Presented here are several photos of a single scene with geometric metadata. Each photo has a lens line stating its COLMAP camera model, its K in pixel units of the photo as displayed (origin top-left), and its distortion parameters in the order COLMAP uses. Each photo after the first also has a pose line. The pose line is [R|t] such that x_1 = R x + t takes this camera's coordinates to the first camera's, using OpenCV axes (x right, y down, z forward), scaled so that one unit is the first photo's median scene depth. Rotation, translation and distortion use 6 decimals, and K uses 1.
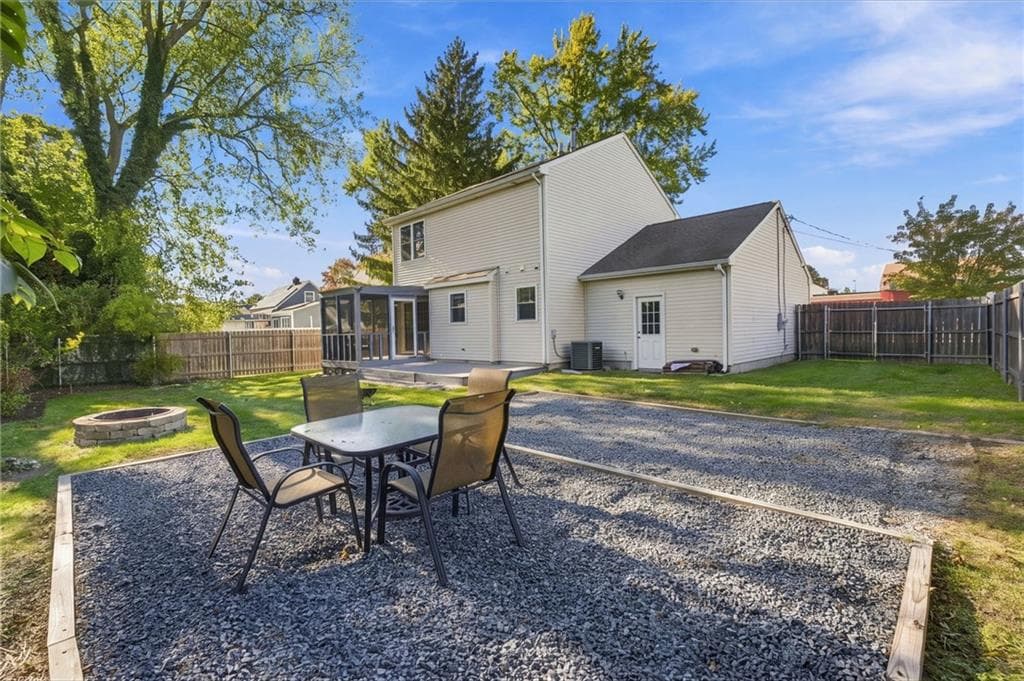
lens RADIAL K [[452.6, 0, 512.0], [0, 452.6, 340.5], [0, 0, 1]] dist [-0.002884, -0.000136]
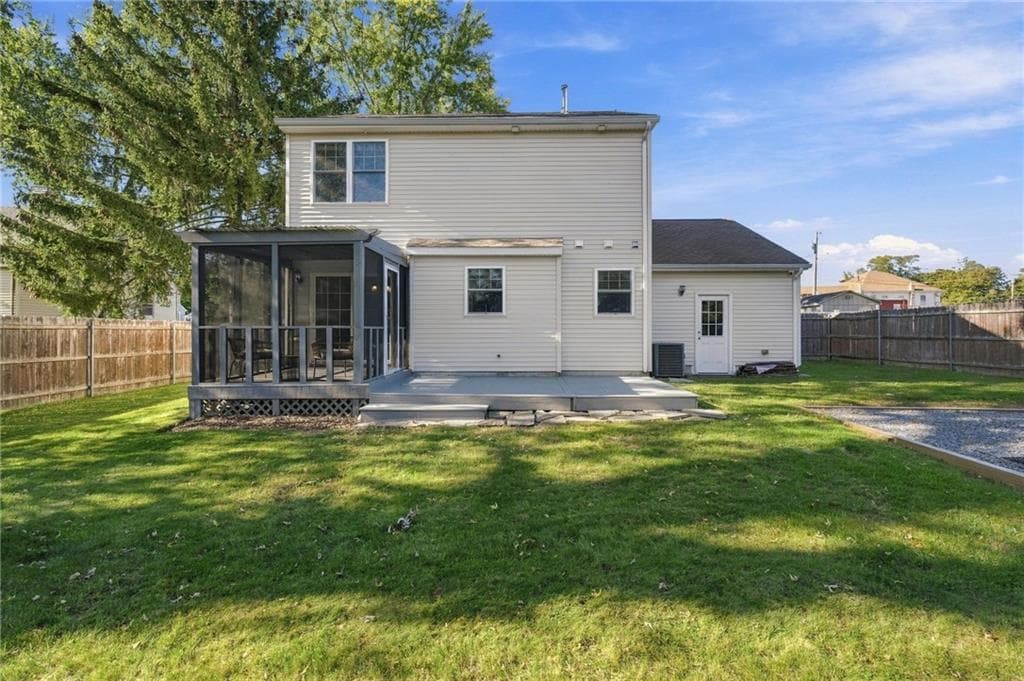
lens RADIAL K [[462.7, 0, 514.6], [0, 462.7, 331.5], [0, 0, 1]] dist [-0.004040, -0.000402]
pose [[0.733616, 0.021845, 0.679213, -0.593041], [-0.000736, 0.999508, -0.031351, 0.006816], [-0.679564, 0.022500, 0.733271, 0.545441]]
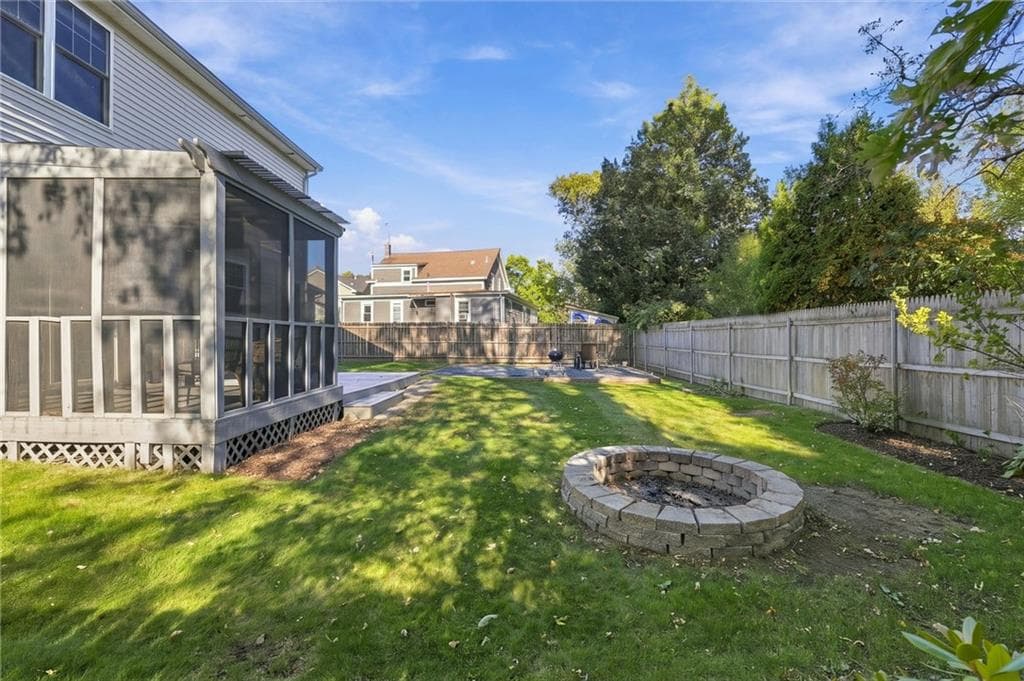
lens RADIAL K [[452.6, 0, 512.0], [0, 452.6, 340.5], [0, 0, 1]] dist [-0.002884, -0.000136]
pose [[-0.681329, 0.025165, 0.731545, -0.859662], [0.033806, 0.999424, -0.002895, 0.008111], [-0.731196, 0.022758, -0.681787, 1.256673]]
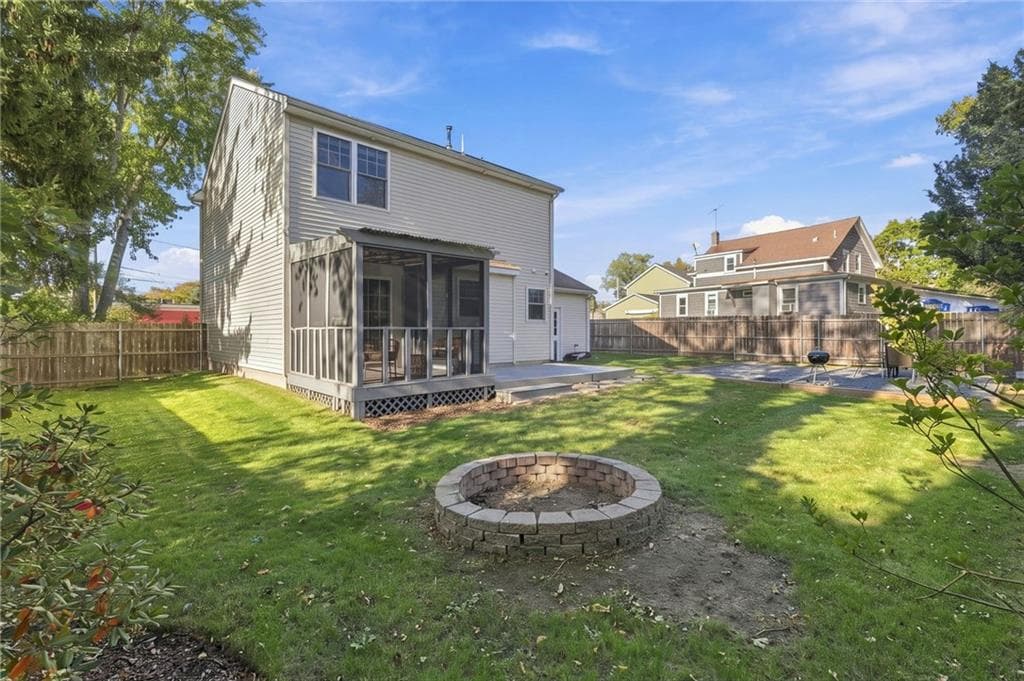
lens RADIAL K [[462.7, 0, 514.6], [0, 462.7, 331.5], [0, 0, 1]] dist [-0.004040, -0.000402]
pose [[0.037266, 0.023974, 0.999018, -1.023514], [0.018155, 0.999531, -0.024663, 0.005638], [-0.999140, 0.019056, 0.036813, 0.993761]]
